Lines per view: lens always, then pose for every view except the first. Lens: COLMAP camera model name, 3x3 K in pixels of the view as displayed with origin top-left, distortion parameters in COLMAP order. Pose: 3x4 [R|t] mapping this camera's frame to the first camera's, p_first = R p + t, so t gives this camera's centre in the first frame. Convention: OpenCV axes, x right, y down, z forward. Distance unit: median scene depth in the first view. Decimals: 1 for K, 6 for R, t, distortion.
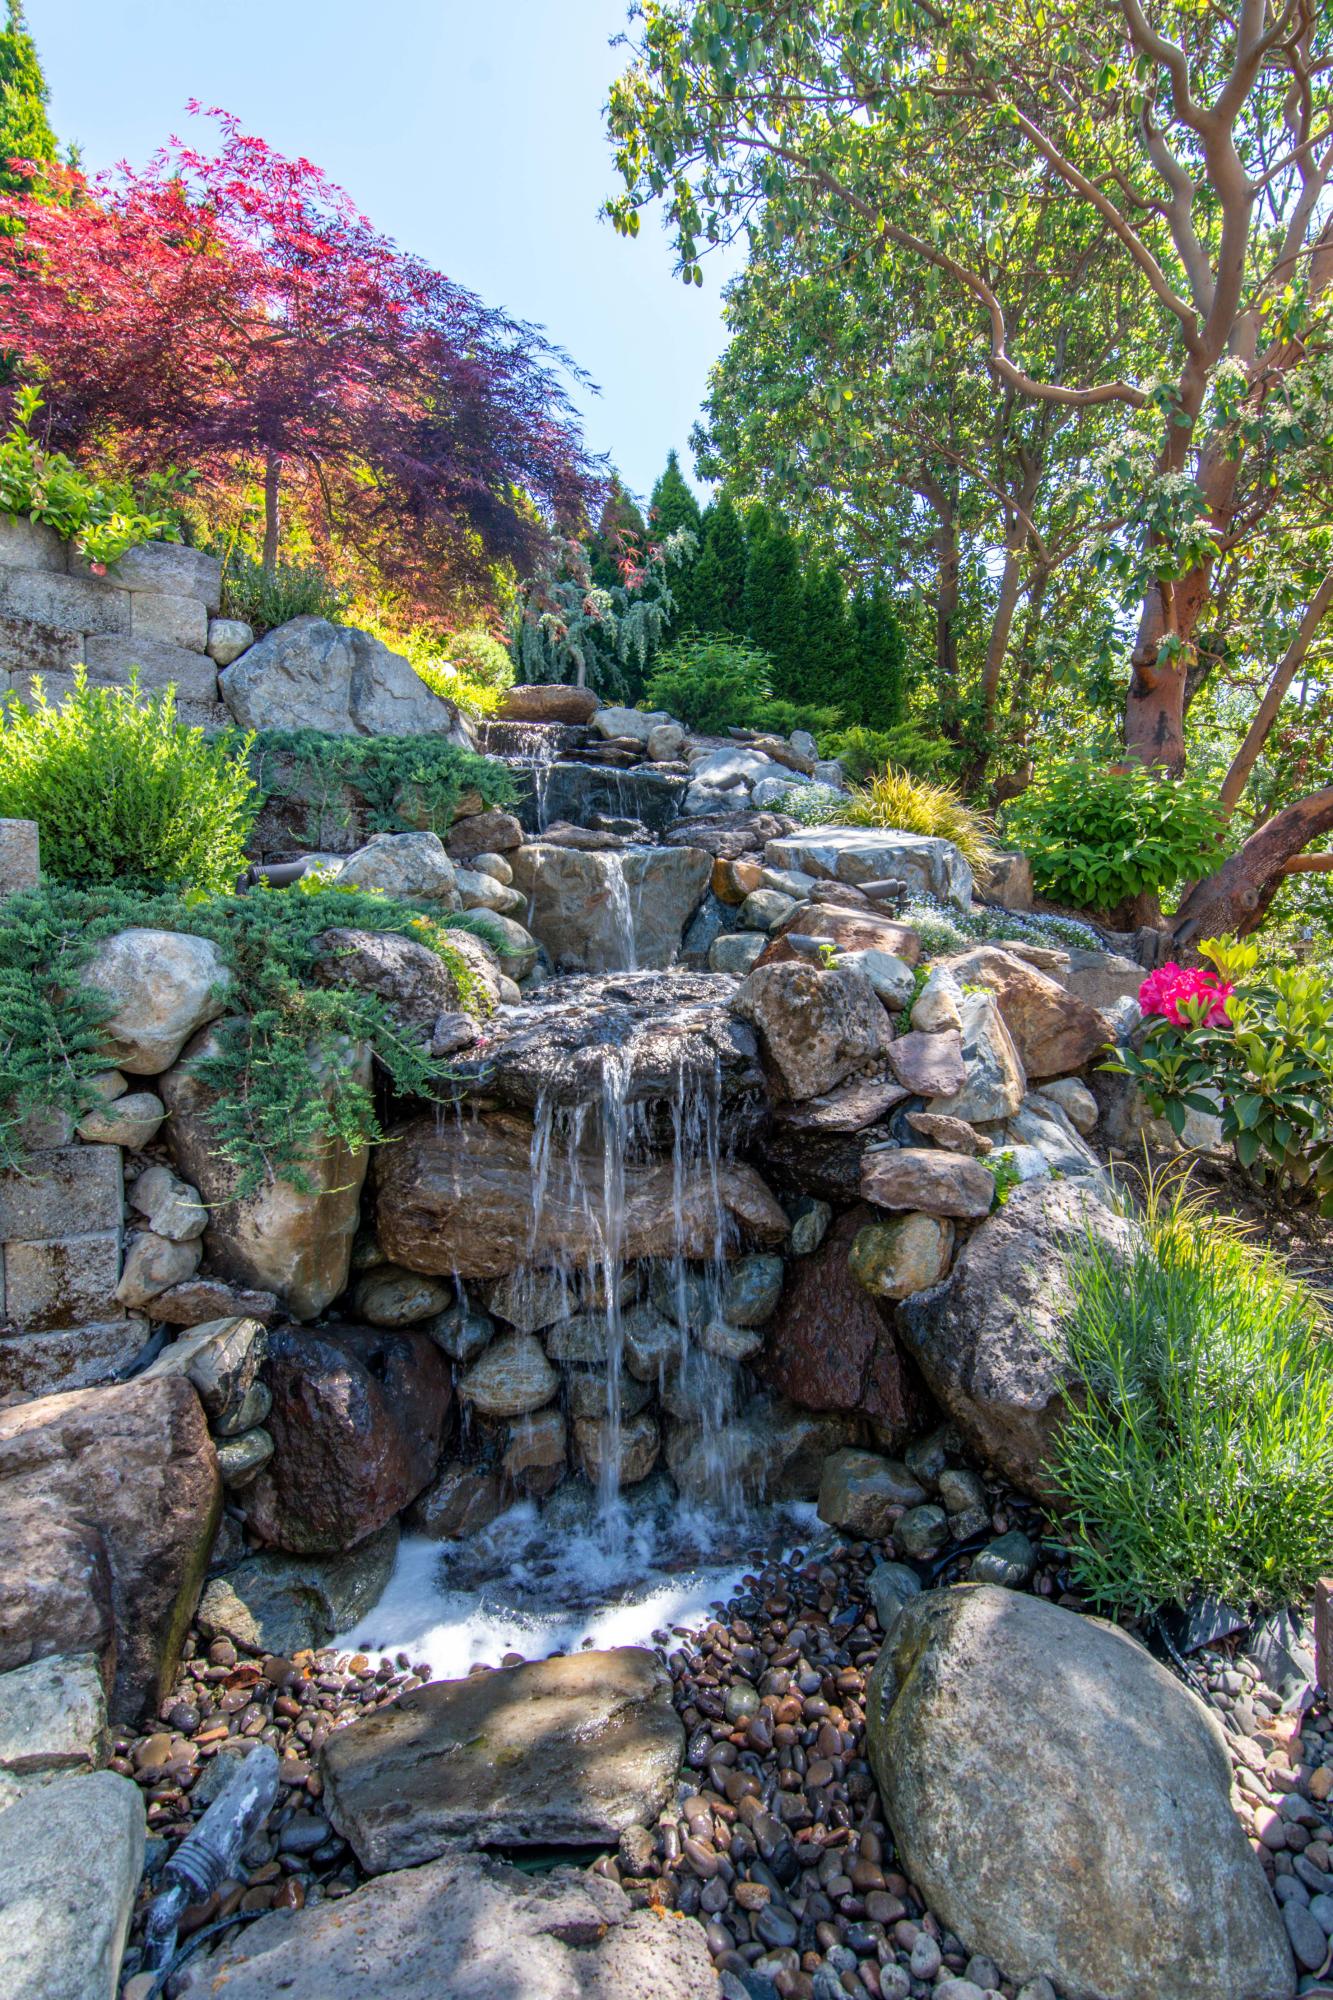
lens RADIAL K [[963.3, 0, 674.1], [0, 963.3, 991.8], [0, 0, 1]] dist [0.001434, -0.000167]
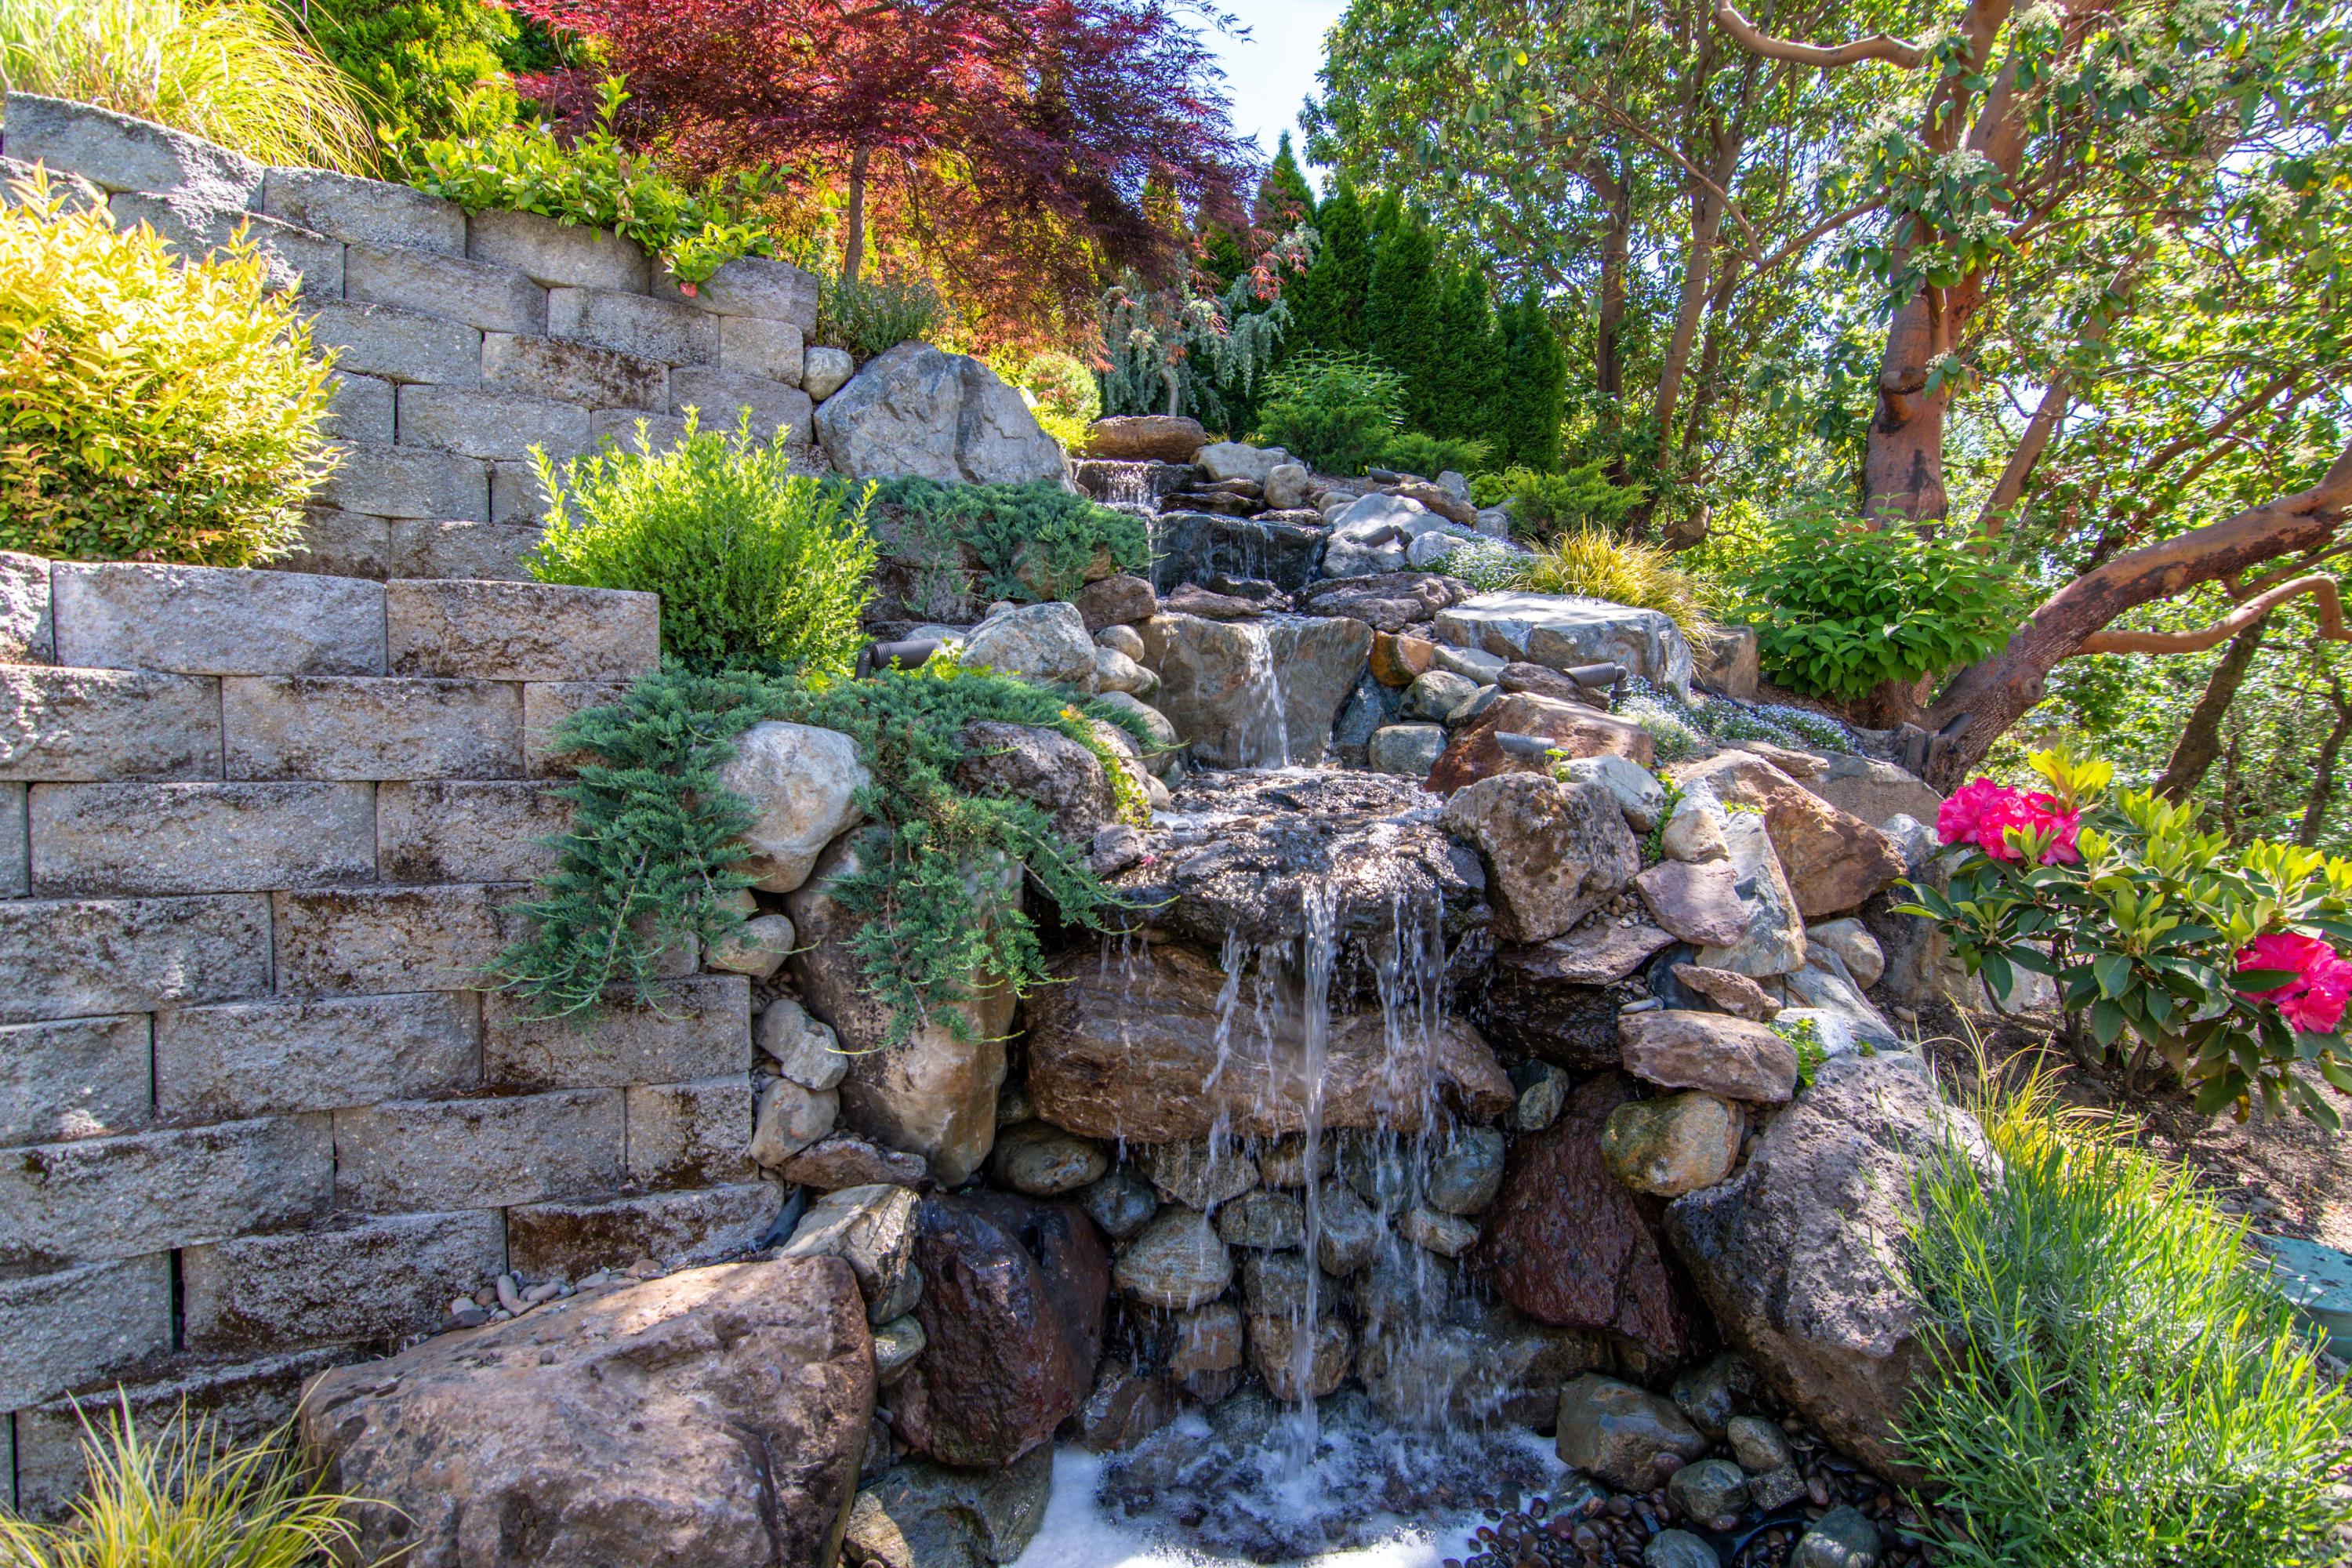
lens RADIAL K [[1132.8, 0, 1165.0], [0, 1132.8, 793.5], [0, 0, 1]] dist [0.001434, -0.000167]
pose [[0.996748, 0.025183, -0.076544, -0.108594], [-0.023809, 0.999540, 0.018805, -0.024012], [0.076982, -0.016921, 0.996889, 0.022827]]
